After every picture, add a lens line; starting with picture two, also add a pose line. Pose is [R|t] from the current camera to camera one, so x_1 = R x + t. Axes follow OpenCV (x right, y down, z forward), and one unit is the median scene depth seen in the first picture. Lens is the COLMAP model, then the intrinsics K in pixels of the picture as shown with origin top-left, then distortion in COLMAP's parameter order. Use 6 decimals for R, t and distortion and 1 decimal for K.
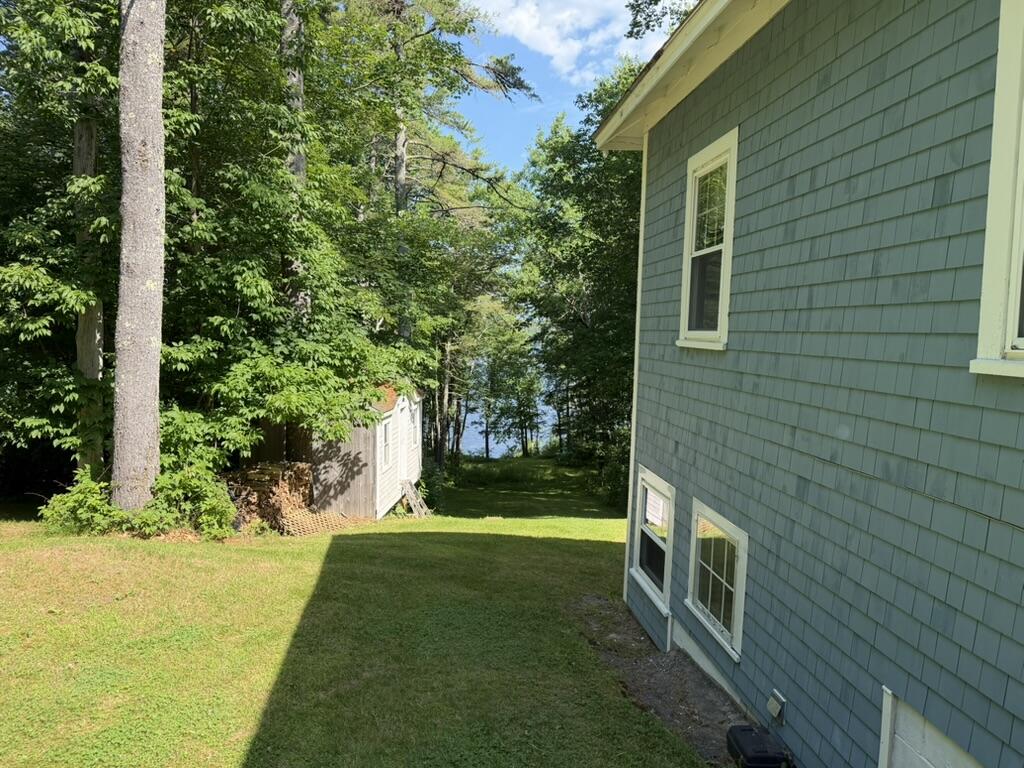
lens RADIAL K [[716.8, 0, 535.7], [0, 716.8, 383.6], [0, 0, 1]] dist [0.102170, -0.182021]
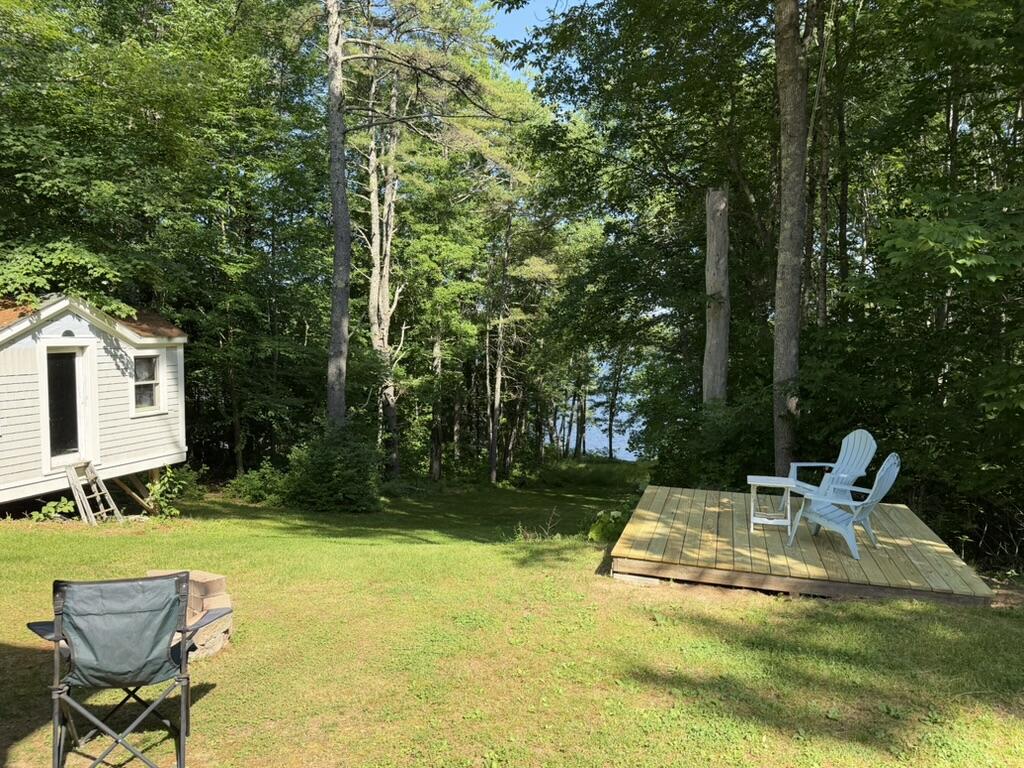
lens RADIAL K [[721.1, 0, 514.3], [0, 721.1, 360.7], [0, 0, 1]] dist [0.055740, -0.000824]
pose [[0.957939, 0.011222, -0.286753, 0.431599], [-0.020490, 0.999359, -0.029340, 0.056202], [0.286240, 0.033982, 0.957555, 0.573386]]
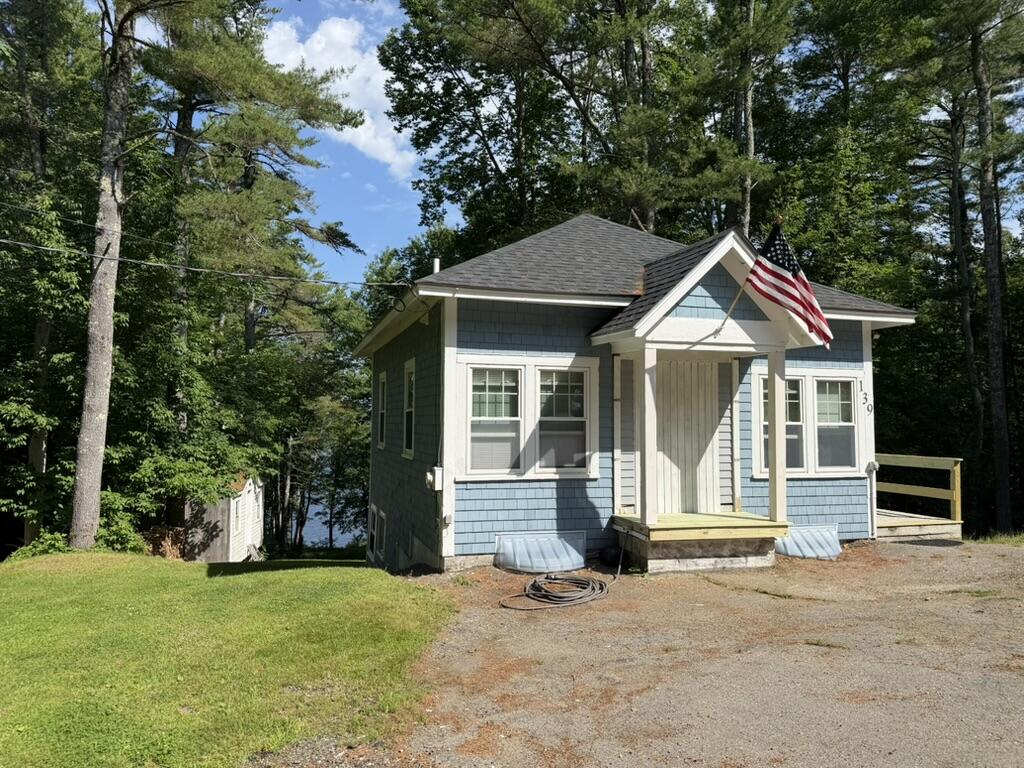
lens RADIAL K [[716.8, 0, 535.7], [0, 716.8, 383.6], [0, 0, 1]] dist [0.102170, -0.182021]
pose [[0.980004, -0.005893, 0.198890, 0.088064], [0.030165, 0.992408, -0.119230, 0.015721], [-0.196677, 0.122846, 0.972742, -0.558539]]
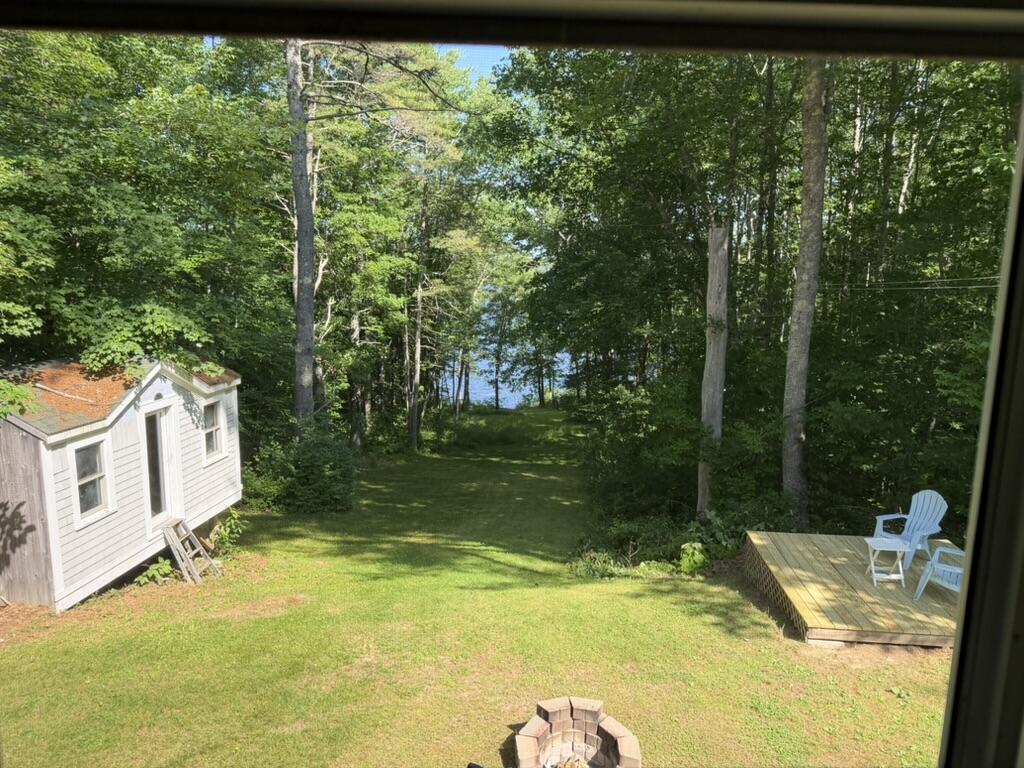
lens RADIAL K [[716.8, 0, 535.7], [0, 716.8, 383.6], [0, 0, 1]] dist [0.102170, -0.182021]
pose [[0.998219, 0.017256, -0.057113, 0.204956], [-0.012282, 0.996191, 0.086327, -0.059819], [0.058385, -0.085472, 0.994628, 0.467814]]
